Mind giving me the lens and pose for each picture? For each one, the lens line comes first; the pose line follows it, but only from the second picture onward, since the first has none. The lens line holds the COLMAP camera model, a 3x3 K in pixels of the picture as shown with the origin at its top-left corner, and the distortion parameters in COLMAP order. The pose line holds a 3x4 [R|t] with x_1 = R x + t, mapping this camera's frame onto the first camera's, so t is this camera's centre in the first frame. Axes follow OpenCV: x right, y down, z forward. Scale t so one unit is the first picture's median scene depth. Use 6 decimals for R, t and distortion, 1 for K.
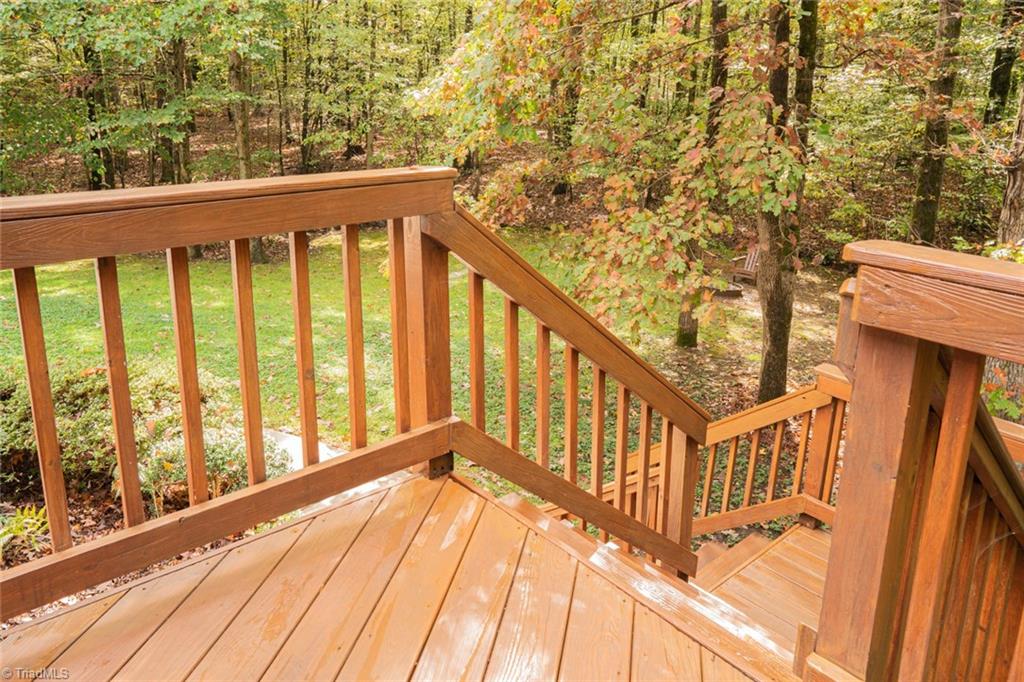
lens RADIAL K [[730.2, 0, 505.9], [0, 730.2, 339.0], [0, 0, 1]] dist [0.003927, 0.004301]
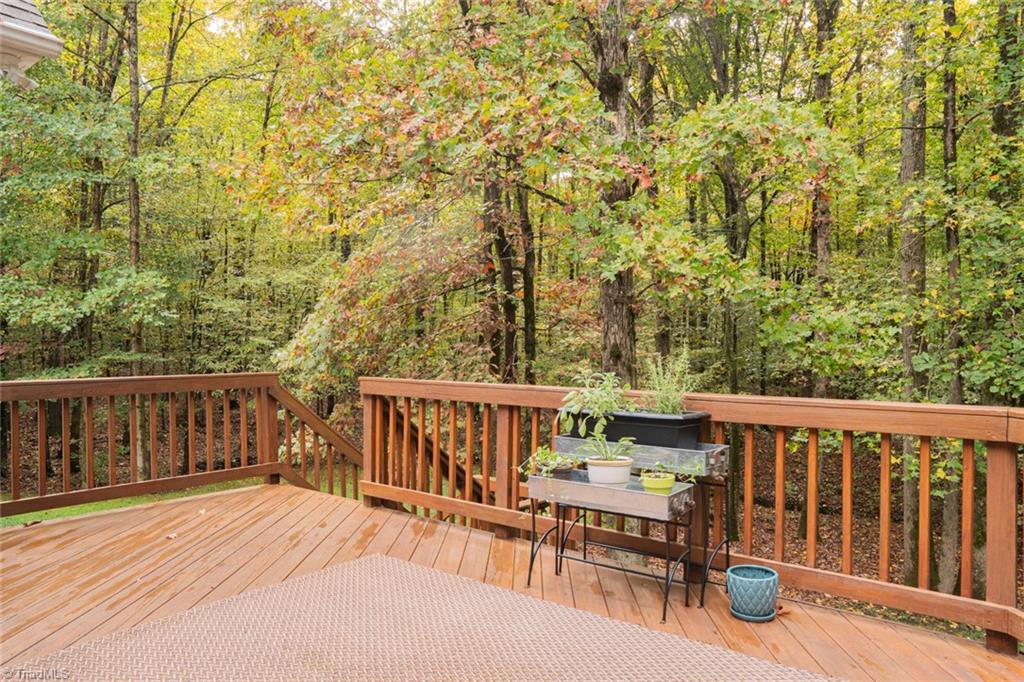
lens RADIAL K [[730.2, 0, 505.9], [0, 730.2, 339.0], [0, 0, 1]] dist [0.003927, 0.004301]
pose [[0.986030, -0.011153, 0.166195, 0.072605], [0.066220, 0.941767, -0.329681, 0.131472], [-0.152840, 0.336081, 0.929349, -0.358821]]
